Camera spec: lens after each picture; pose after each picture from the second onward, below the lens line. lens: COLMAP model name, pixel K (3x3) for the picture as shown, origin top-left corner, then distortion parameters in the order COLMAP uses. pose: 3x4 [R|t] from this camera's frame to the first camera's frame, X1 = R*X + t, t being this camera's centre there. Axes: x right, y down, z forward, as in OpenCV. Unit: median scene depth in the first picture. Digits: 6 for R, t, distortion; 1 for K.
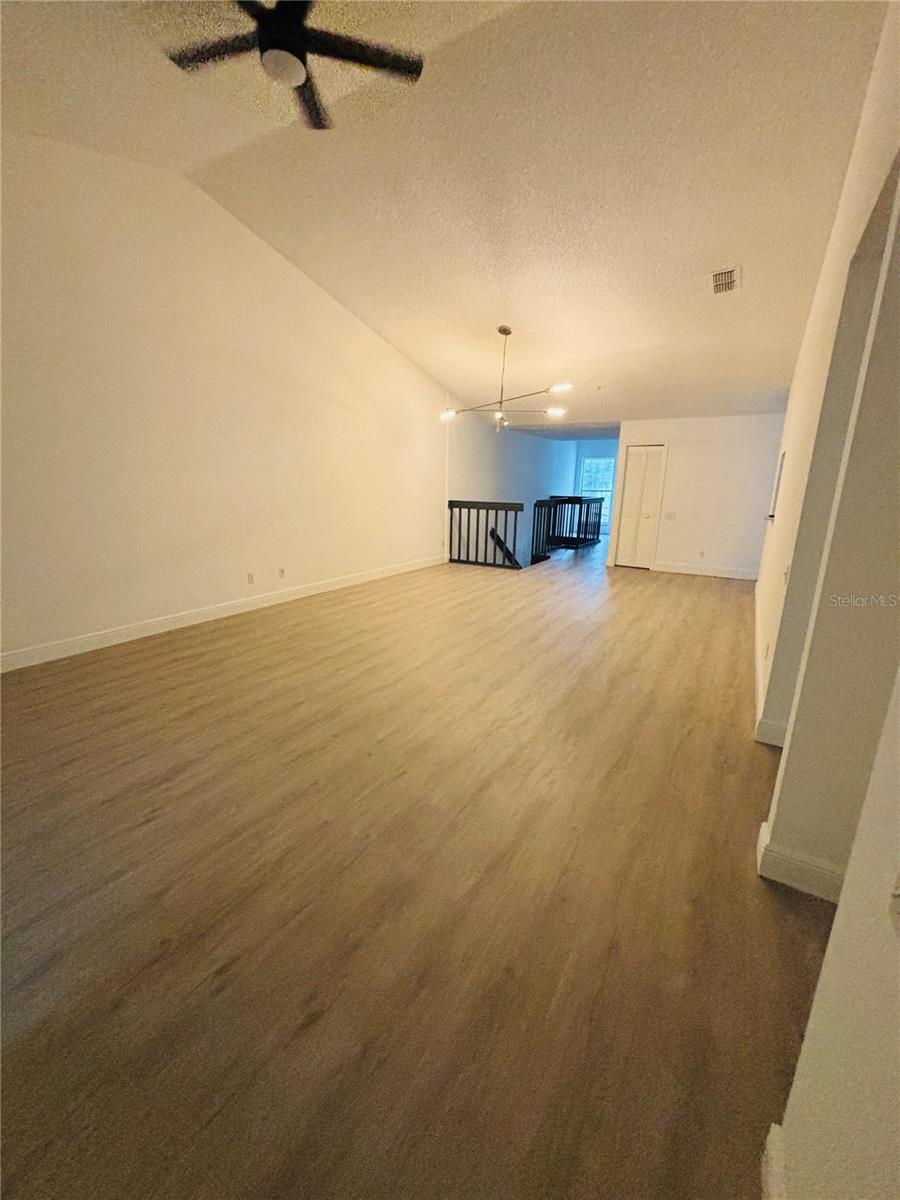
lens RADIAL K [[482.1, 0, 450.0], [0, 482.1, 600.0], [0, 0, 1]] dist [0.010788, -0.000592]
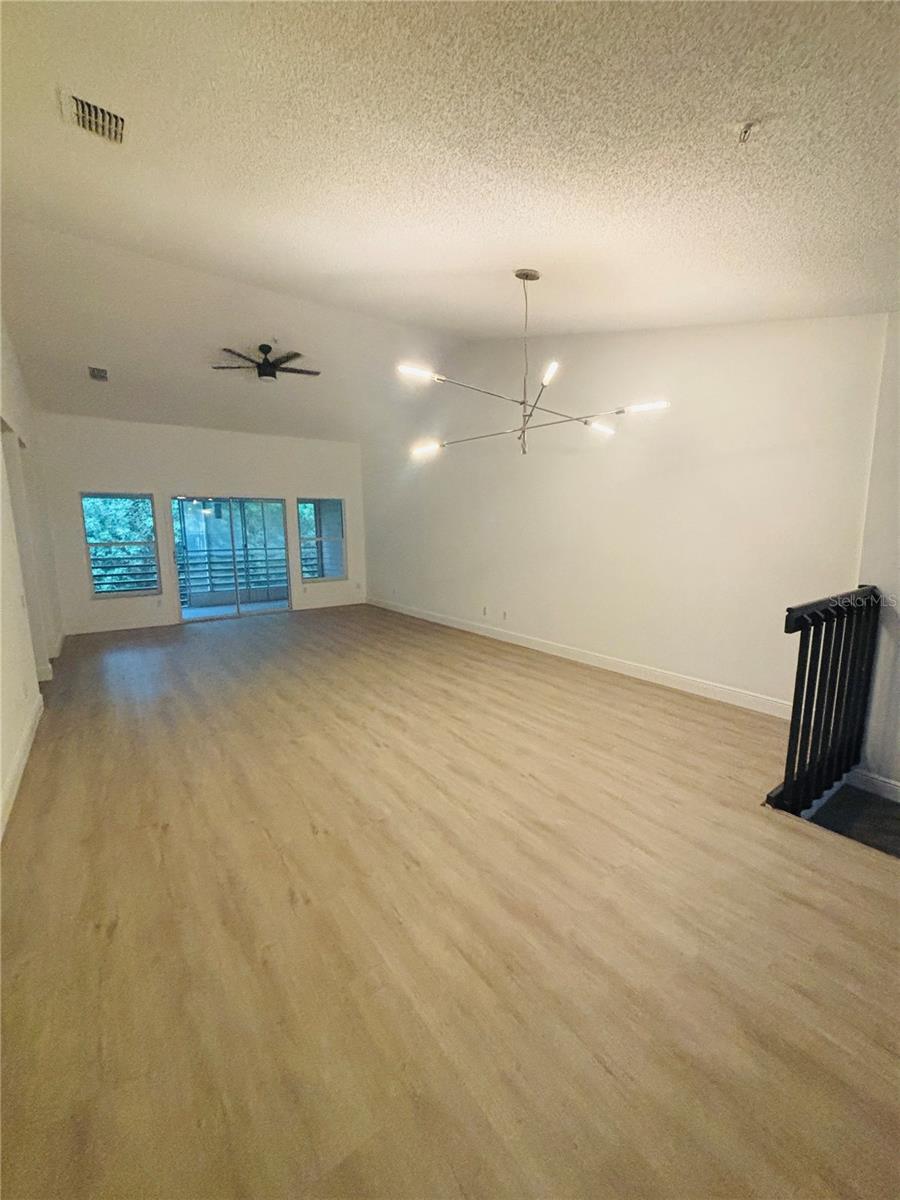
lens RADIAL K [[482.1, 0, 450.0], [0, 482.1, 600.0], [0, 0, 1]] dist [0.010788, -0.000592]
pose [[-0.391304, 0.132632, -0.910654, 0.841467], [-0.218567, 0.947850, 0.231967, -0.373801], [0.893929, 0.289808, -0.341908, 1.460532]]
